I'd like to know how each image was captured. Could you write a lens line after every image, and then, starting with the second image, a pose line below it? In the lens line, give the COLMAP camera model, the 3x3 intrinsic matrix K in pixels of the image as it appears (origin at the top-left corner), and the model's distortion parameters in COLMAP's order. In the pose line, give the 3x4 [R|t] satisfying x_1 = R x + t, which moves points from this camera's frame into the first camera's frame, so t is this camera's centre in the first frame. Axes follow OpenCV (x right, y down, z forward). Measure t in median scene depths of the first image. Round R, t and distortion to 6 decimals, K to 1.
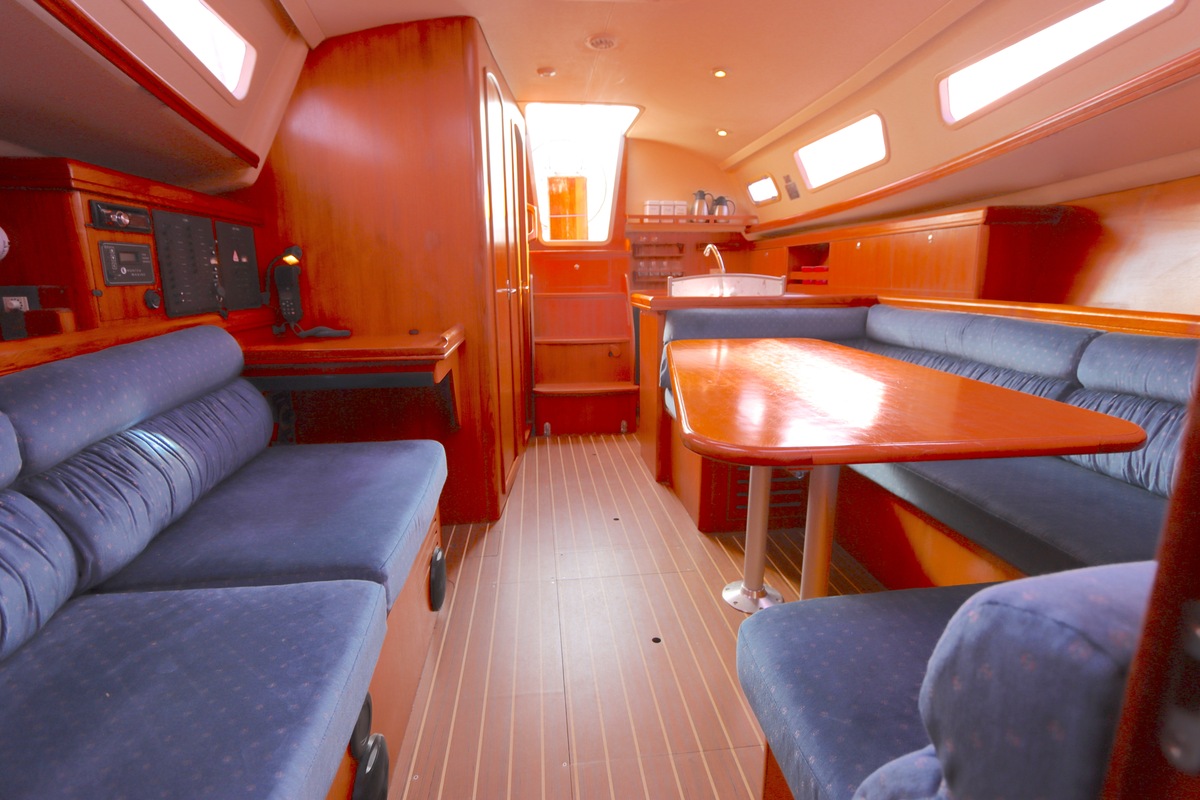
lens RADIAL K [[568.9, 0, 600.4], [0, 568.9, 394.5], [0, 0, 1]] dist [-0.022242, -0.000050]
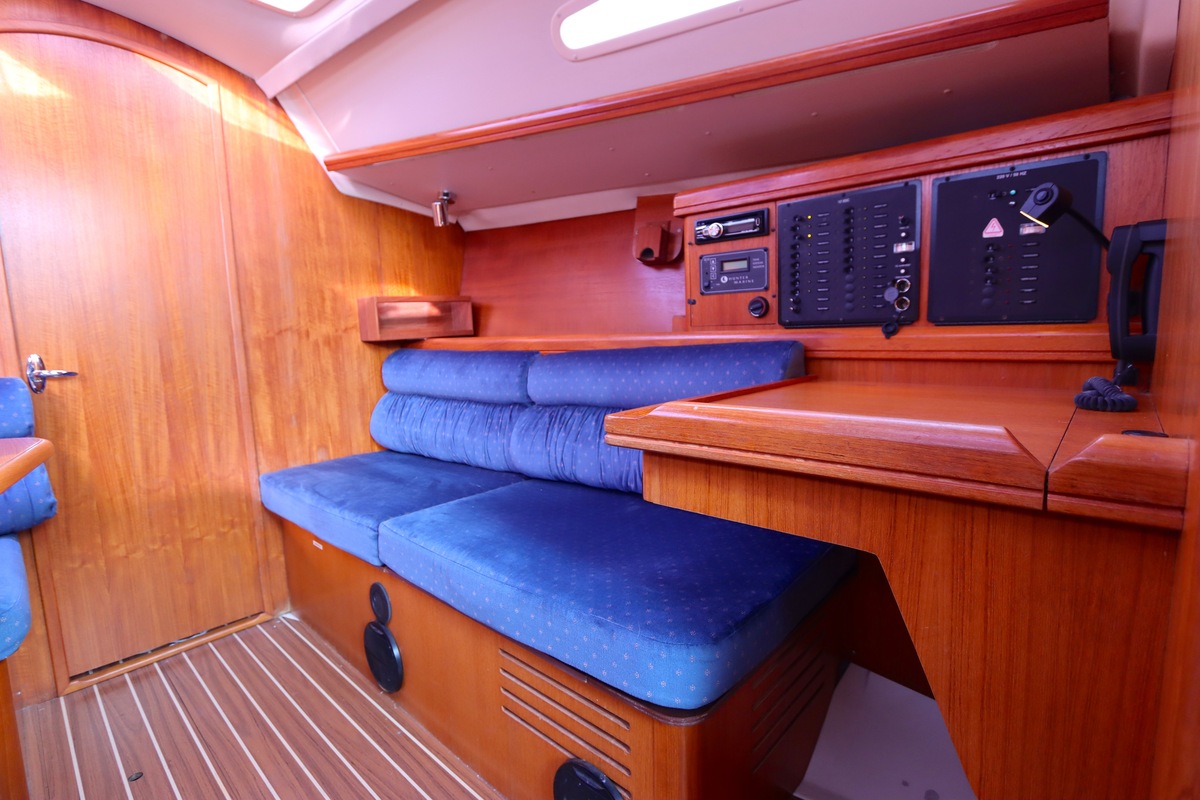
lens RADIAL K [[568.9, 0, 600.4], [0, 568.9, 394.5], [0, 0, 1]] dist [-0.022242, -0.000050]
pose [[-0.759061, 0.107231, -0.642127, 0.022171], [-0.097125, 0.956651, 0.274566, -0.283454], [0.643733, 0.270779, -0.715742, 1.659395]]
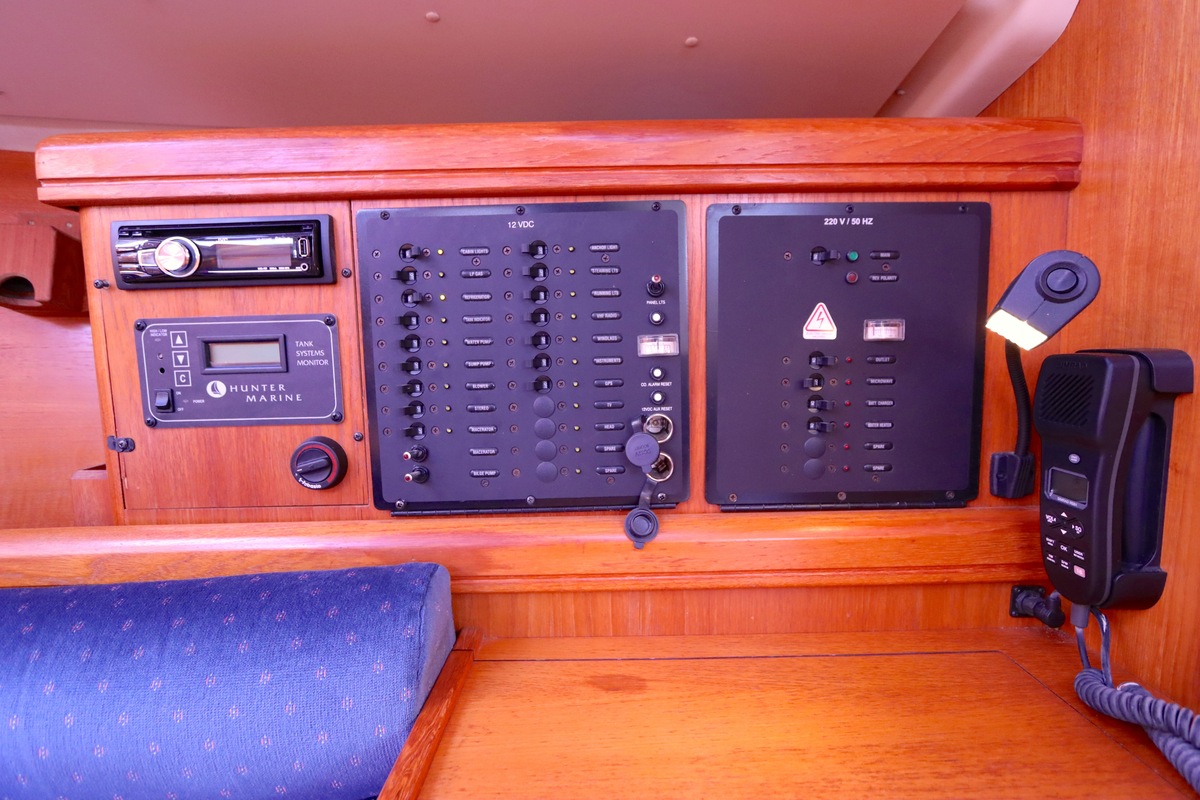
lens RADIAL K [[568.9, 0, 600.4], [0, 568.9, 394.5], [0, 0, 1]] dist [-0.022242, -0.000050]
pose [[-0.125137, 0.101599, -0.986924, -0.497867], [-0.183318, 0.975247, 0.123641, -0.314136], [0.975056, 0.196393, -0.103414, 1.297084]]
